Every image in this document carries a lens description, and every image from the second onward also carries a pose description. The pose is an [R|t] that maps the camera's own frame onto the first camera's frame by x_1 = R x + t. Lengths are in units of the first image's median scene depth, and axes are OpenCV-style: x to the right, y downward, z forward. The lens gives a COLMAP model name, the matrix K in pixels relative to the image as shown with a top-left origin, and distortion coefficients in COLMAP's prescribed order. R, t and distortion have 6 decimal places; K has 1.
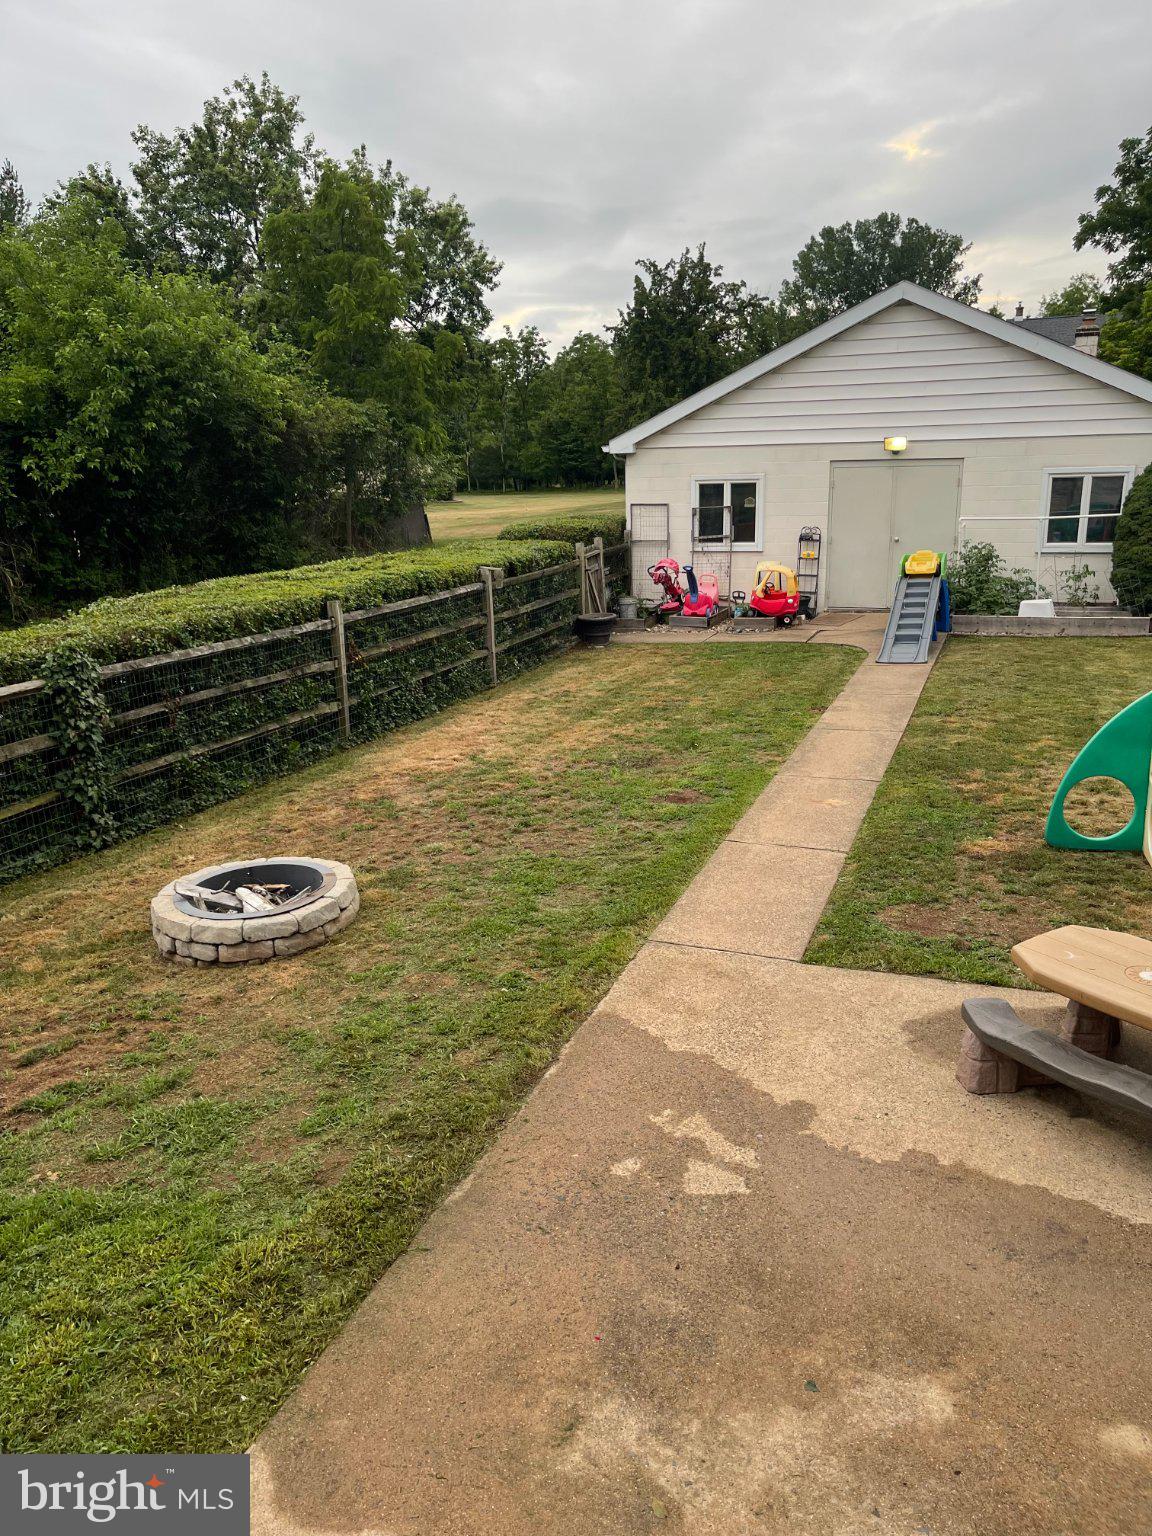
lens RADIAL K [[1158.5, 0, 574.6], [0, 1158.5, 769.9], [0, 0, 1]] dist [0.052703, -0.063188]
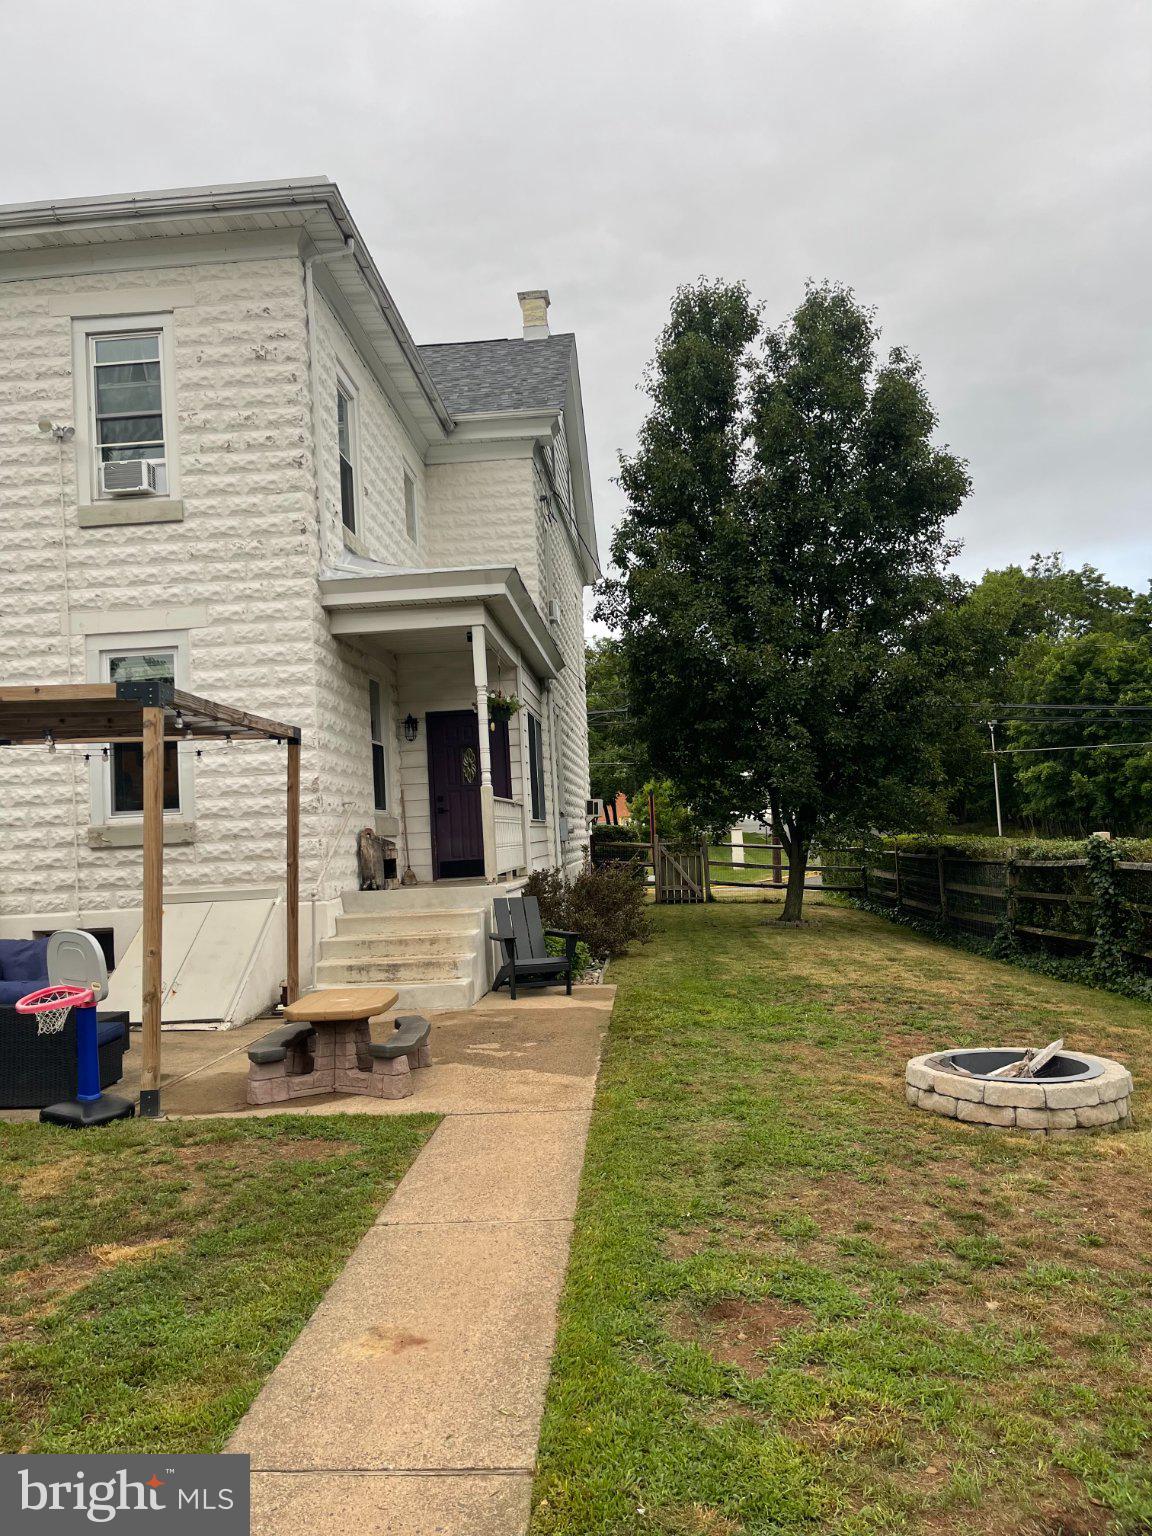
lens RADIAL K [[1158.5, 0, 586.1], [0, 1158.5, 773.9], [0, 0, 1]] dist [0.052703, -0.063188]
pose [[-0.947235, 0.051055, -0.316449, 0.109361], [-0.017892, 0.977273, 0.211228, -0.104911], [0.320042, 0.205745, -0.924793, 0.547681]]
